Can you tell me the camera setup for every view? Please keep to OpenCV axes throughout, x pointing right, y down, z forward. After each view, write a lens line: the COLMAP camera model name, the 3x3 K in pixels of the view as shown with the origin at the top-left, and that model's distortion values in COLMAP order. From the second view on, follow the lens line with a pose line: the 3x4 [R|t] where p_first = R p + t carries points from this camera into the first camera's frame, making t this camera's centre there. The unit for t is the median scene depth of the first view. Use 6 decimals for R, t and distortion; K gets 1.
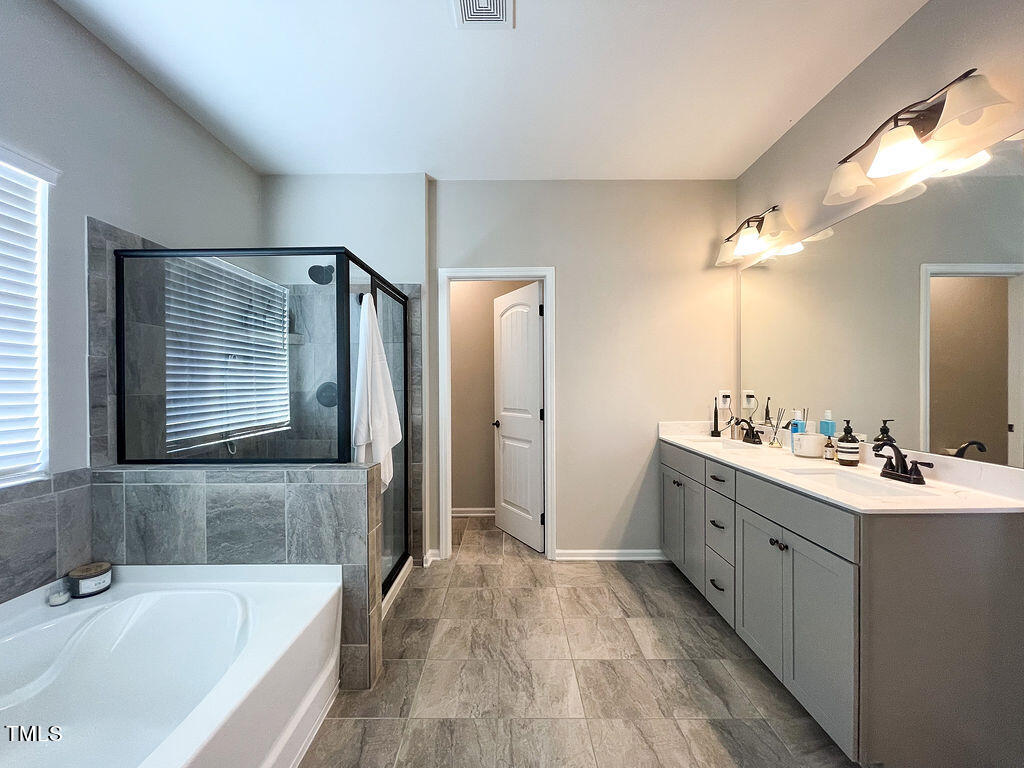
lens RADIAL K [[411.0, 0, 502.5], [0, 411.0, 383.8], [0, 0, 1]] dist [-0.000337, 0.000115]
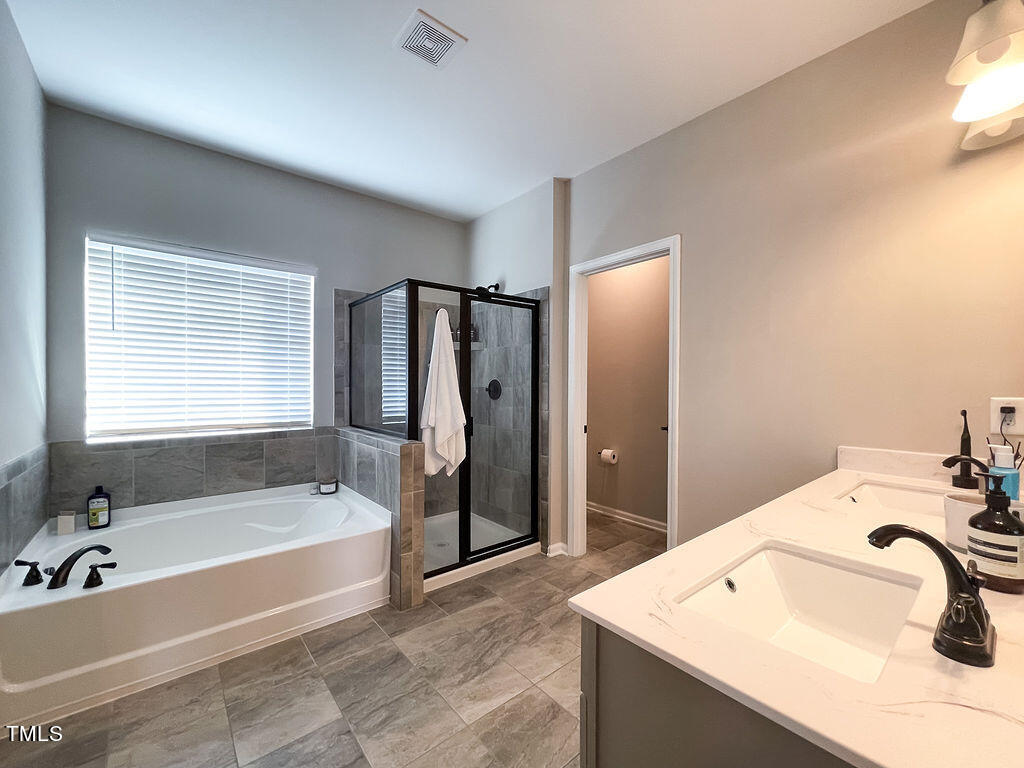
lens RADIAL K [[411.0, 0, 502.5], [0, 411.0, 383.8], [0, 0, 1]] dist [-0.000337, 0.000115]
pose [[0.647578, 0.009725, -0.761937, 0.819103], [-0.004431, 0.999950, 0.008997, -0.003612], [0.761986, -0.002450, 0.647589, 0.360780]]
